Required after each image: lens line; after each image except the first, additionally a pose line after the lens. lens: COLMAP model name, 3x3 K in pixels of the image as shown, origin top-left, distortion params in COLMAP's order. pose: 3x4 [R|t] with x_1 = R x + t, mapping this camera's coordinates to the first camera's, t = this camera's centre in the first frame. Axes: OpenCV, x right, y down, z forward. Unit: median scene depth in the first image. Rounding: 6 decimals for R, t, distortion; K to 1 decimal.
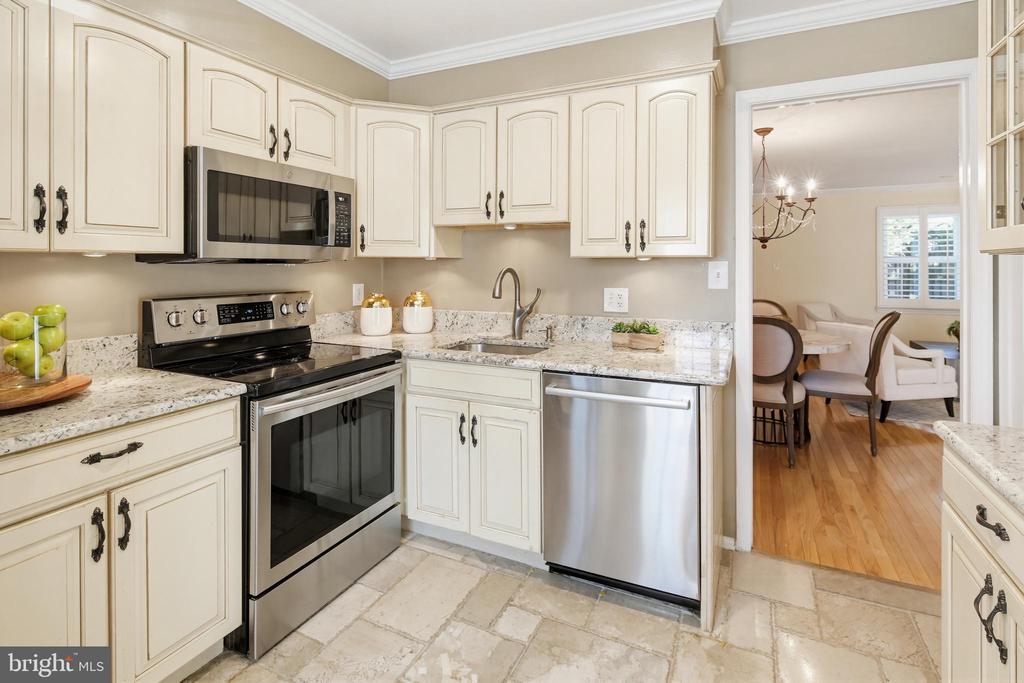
lens RADIAL K [[496.2, 0, 512.1], [0, 496.2, 266.0], [0, 0, 1]] dist [0.005721, -0.008244]
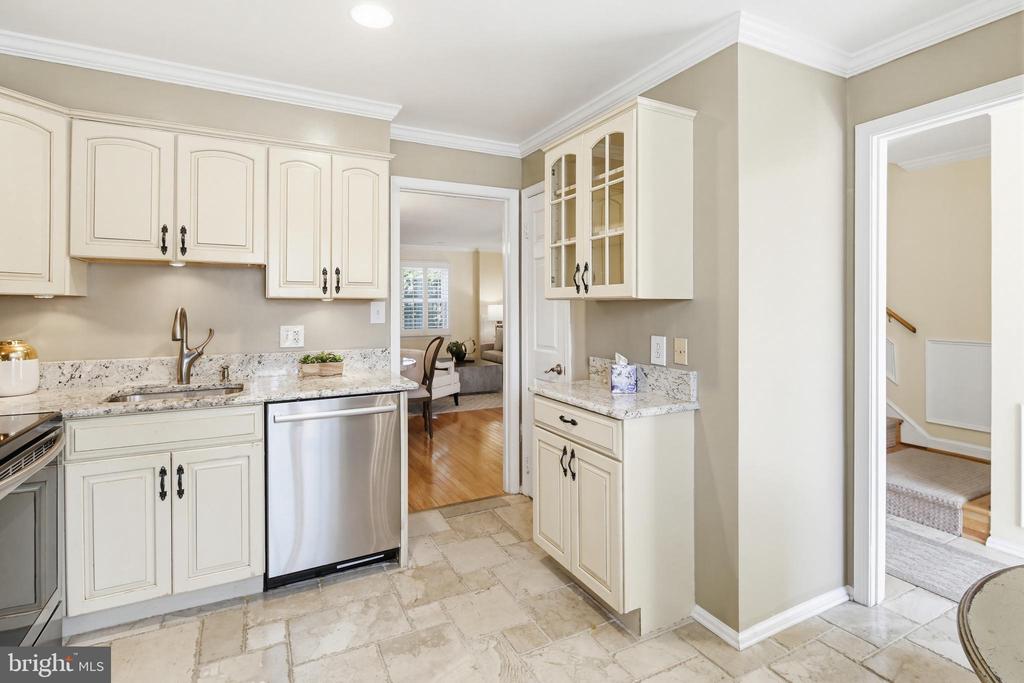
lens RADIAL K [[496.2, 0, 506.7], [0, 496.2, 303.4], [0, 0, 1]] dist [0.005721, -0.008244]
pose [[0.605158, 0.002064, 0.796103, -0.467349], [0.000301, 0.999996, -0.002822, -0.002185], [-0.796105, 0.001947, 0.605155, -0.065768]]
